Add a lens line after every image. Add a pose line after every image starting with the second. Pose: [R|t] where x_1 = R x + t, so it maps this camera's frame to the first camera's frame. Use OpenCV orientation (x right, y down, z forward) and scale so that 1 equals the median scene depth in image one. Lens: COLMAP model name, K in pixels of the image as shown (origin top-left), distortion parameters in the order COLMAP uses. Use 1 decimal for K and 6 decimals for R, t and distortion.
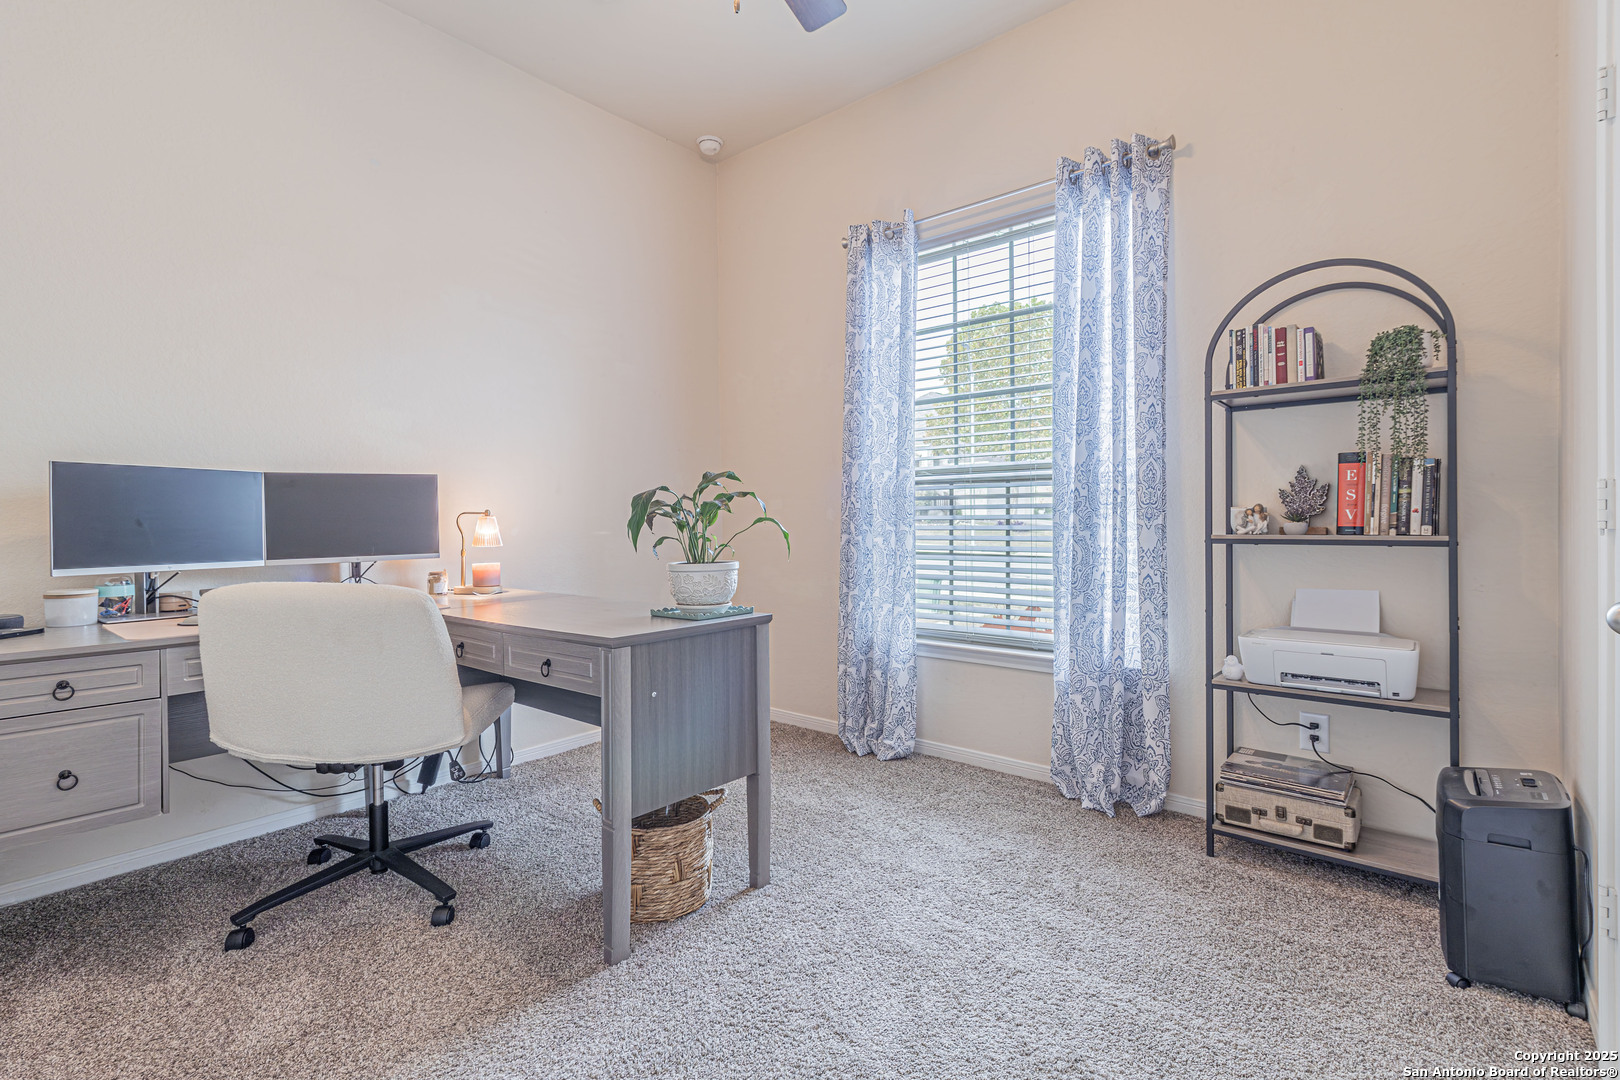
lens RADIAL K [[757.6, 0, 800.4], [0, 757.6, 532.5], [0, 0, 1]] dist [0.008299, -0.000166]
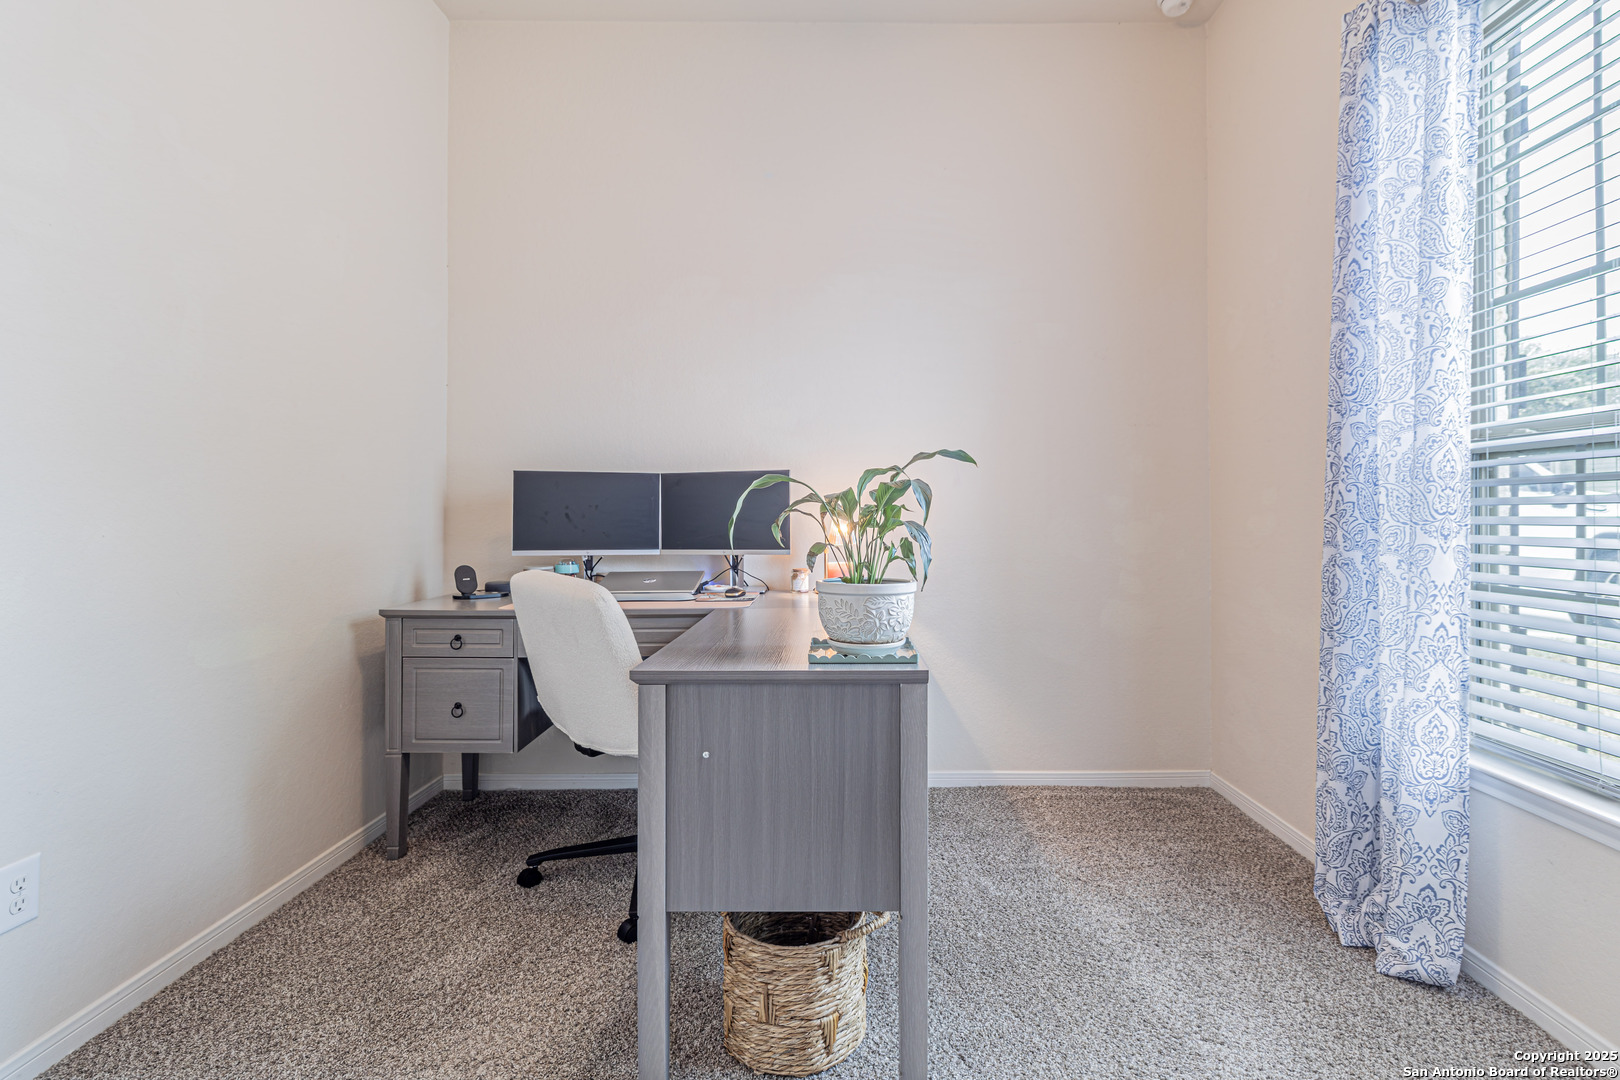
lens RADIAL K [[757.6, 0, 849.9], [0, 757.6, 508.1], [0, 0, 1]] dist [0.008299, -0.000166]
pose [[0.655373, 0.002857, -0.755300, 0.268175], [-0.019950, 0.999709, -0.013529, -0.012612], [0.755042, 0.023935, 0.655240, 0.354841]]
